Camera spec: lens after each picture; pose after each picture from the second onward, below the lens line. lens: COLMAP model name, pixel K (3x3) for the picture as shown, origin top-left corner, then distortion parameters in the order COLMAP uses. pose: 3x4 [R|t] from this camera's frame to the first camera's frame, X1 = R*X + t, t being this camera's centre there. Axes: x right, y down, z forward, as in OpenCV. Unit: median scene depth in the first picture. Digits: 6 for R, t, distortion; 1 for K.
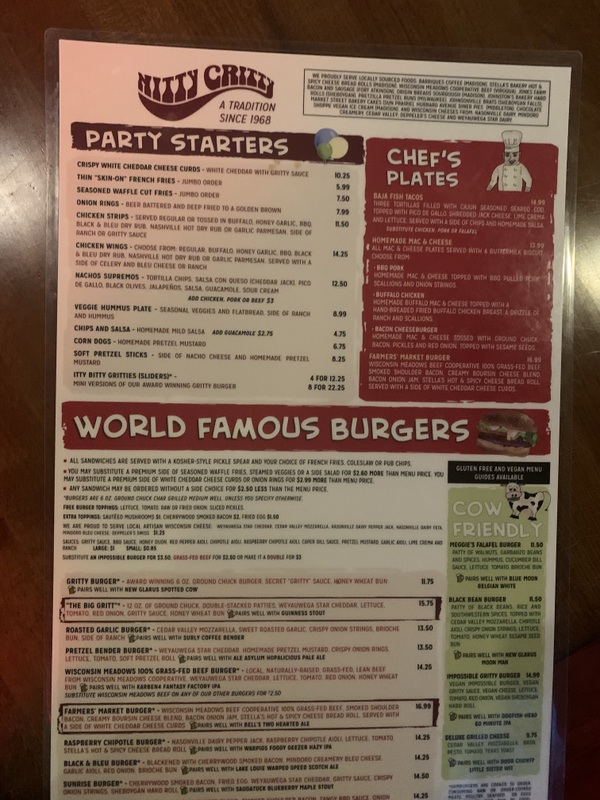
lens RADIAL K [[603.7, 0, 304.0], [0, 603.7, 399.7], [0, 0, 1]] dist [0.004384, -0.020378]
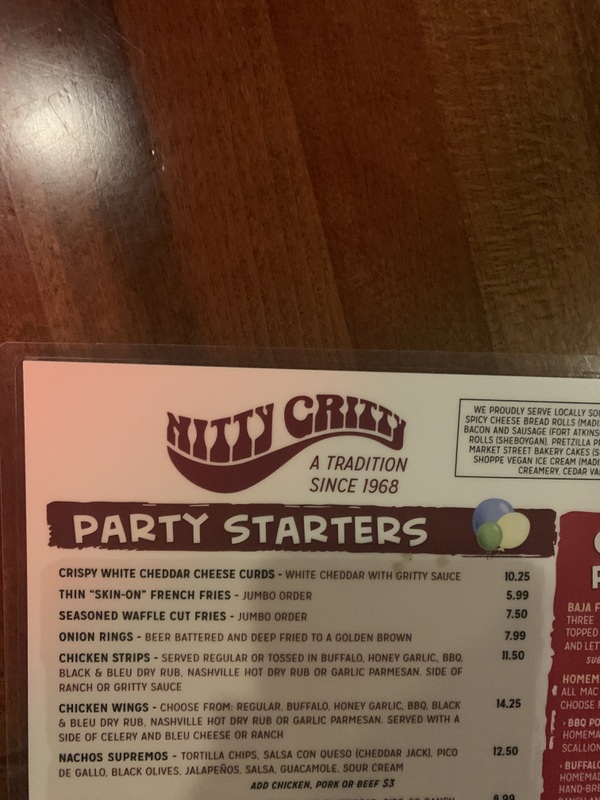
lens RADIAL K [[603.7, 0, 303.0], [0, 603.7, 400.2], [0, 0, 1]] dist [0.004384, -0.020378]
pose [[0.999902, 0.013157, 0.004766, -0.149461], [-0.013403, 0.998348, 0.055868, -0.576469], [-0.004023, -0.055926, 0.998427, 0.435774]]
